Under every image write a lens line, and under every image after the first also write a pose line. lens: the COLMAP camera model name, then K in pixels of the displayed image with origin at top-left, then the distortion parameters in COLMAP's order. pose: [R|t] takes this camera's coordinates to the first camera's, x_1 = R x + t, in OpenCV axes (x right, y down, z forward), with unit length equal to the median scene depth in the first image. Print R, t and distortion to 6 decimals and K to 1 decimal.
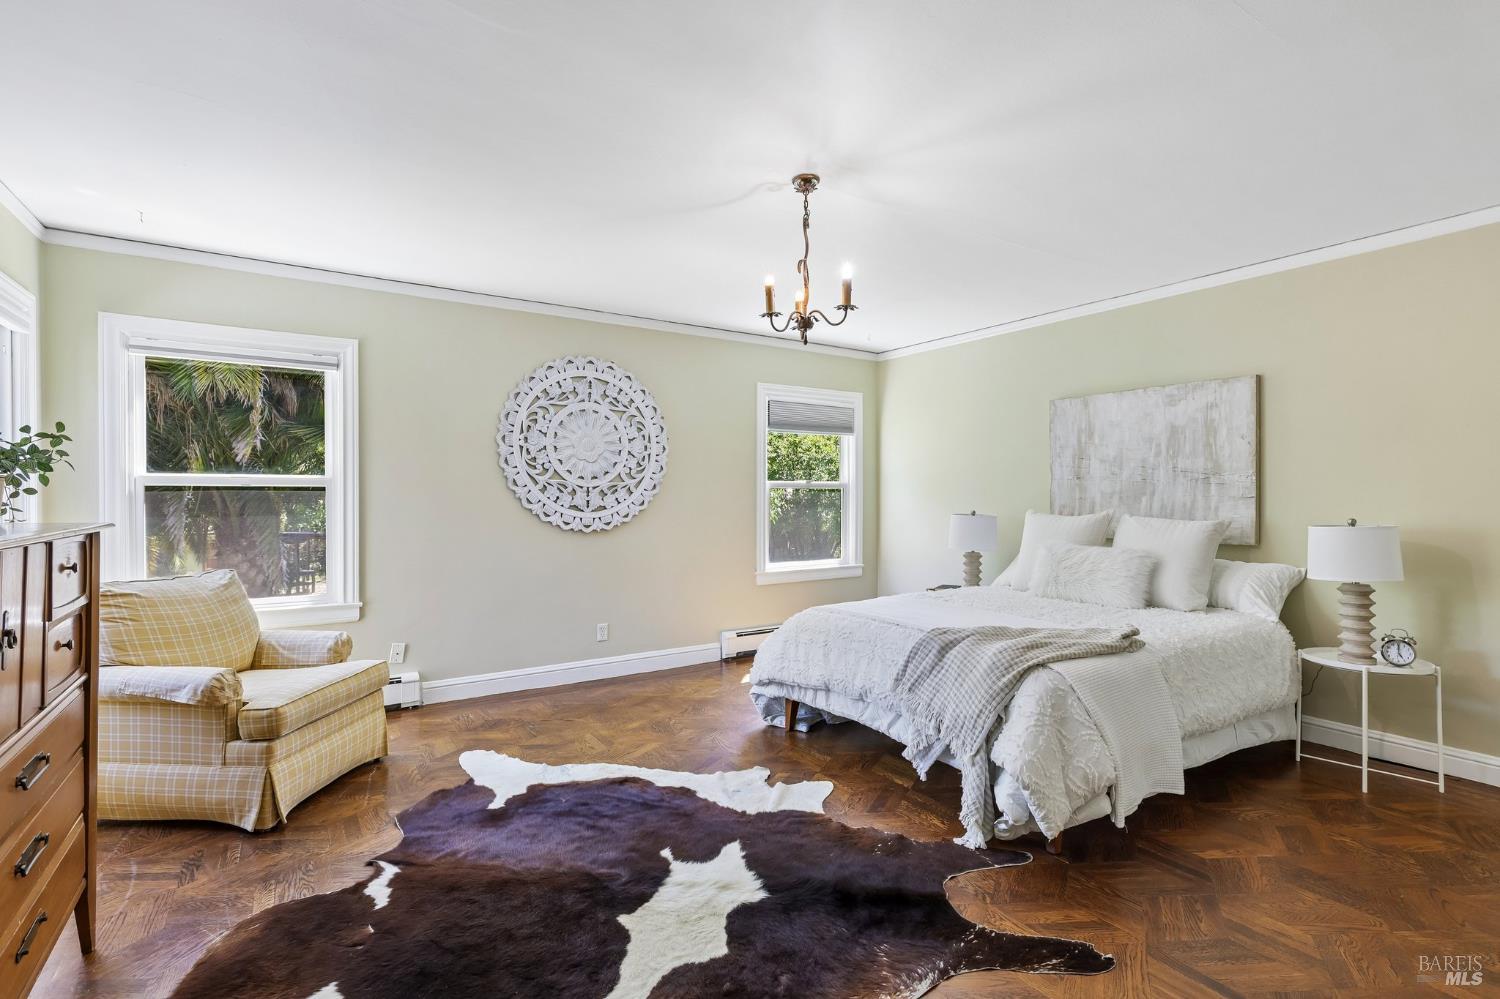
lens RADIAL K [[690.5, 0, 750.0], [0, 690.5, 499.5], [0, 0, 1]] dist [0.001653, -0.000482]
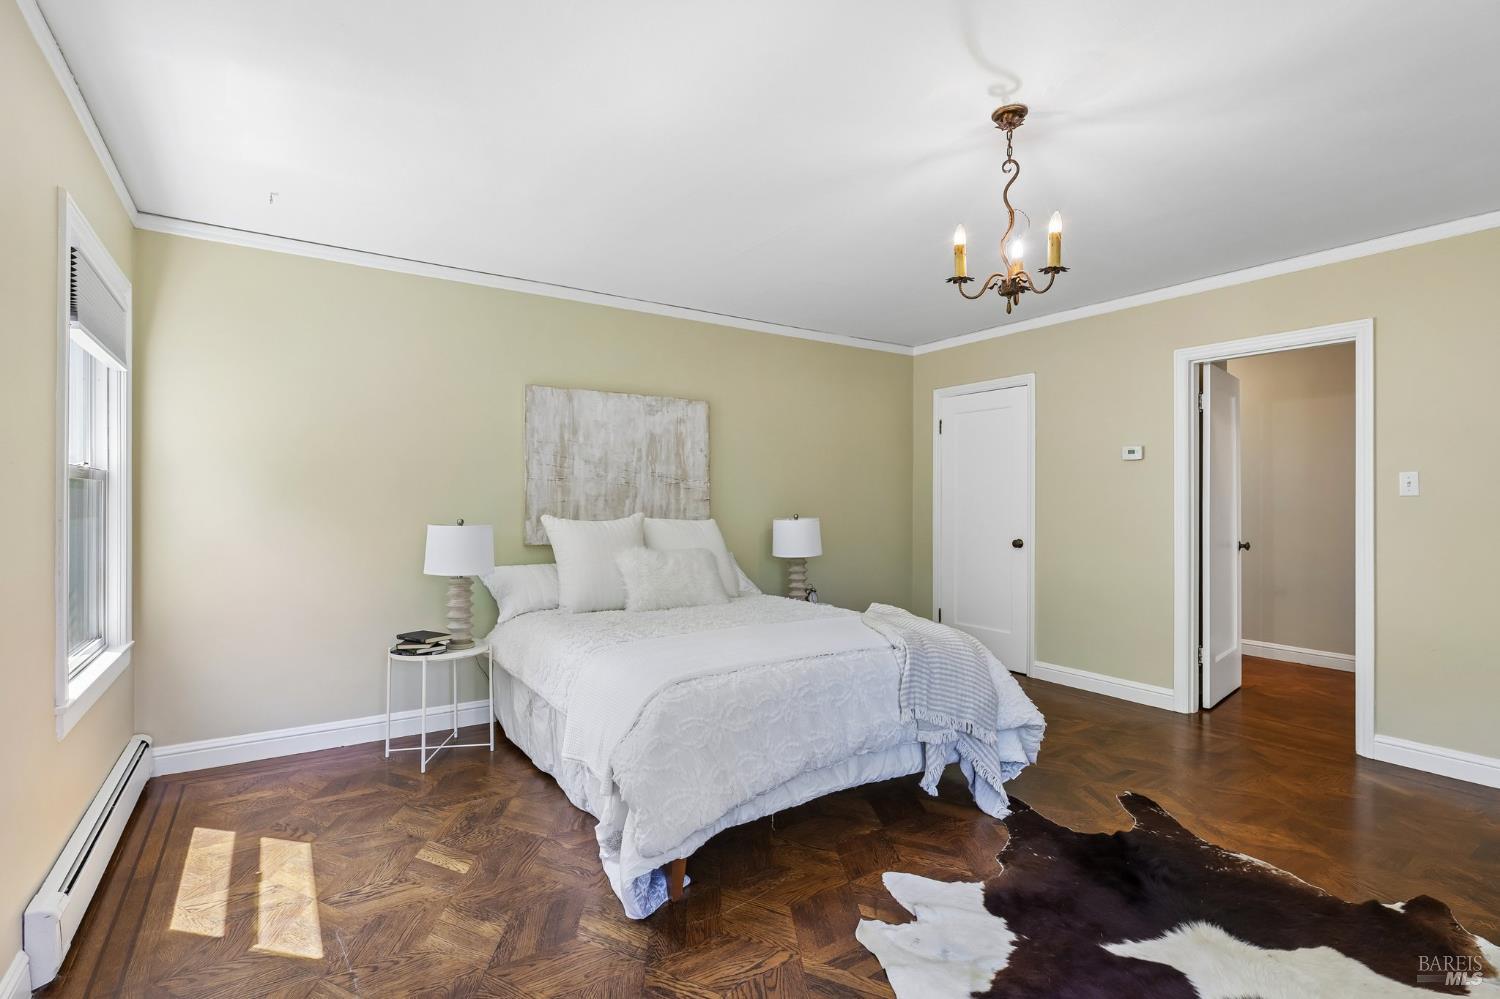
lens RADIAL K [[706.7, 0, 750.0], [0, 706.7, 499.5], [0, 0, 1]] dist [-0.002000, -0.001224]
pose [[-0.010902, 0.001881, 0.999939, -0.490920], [0.006351, 0.999978, -0.001812, -0.001242], [-0.999920, 0.006331, -0.010913, 0.859690]]
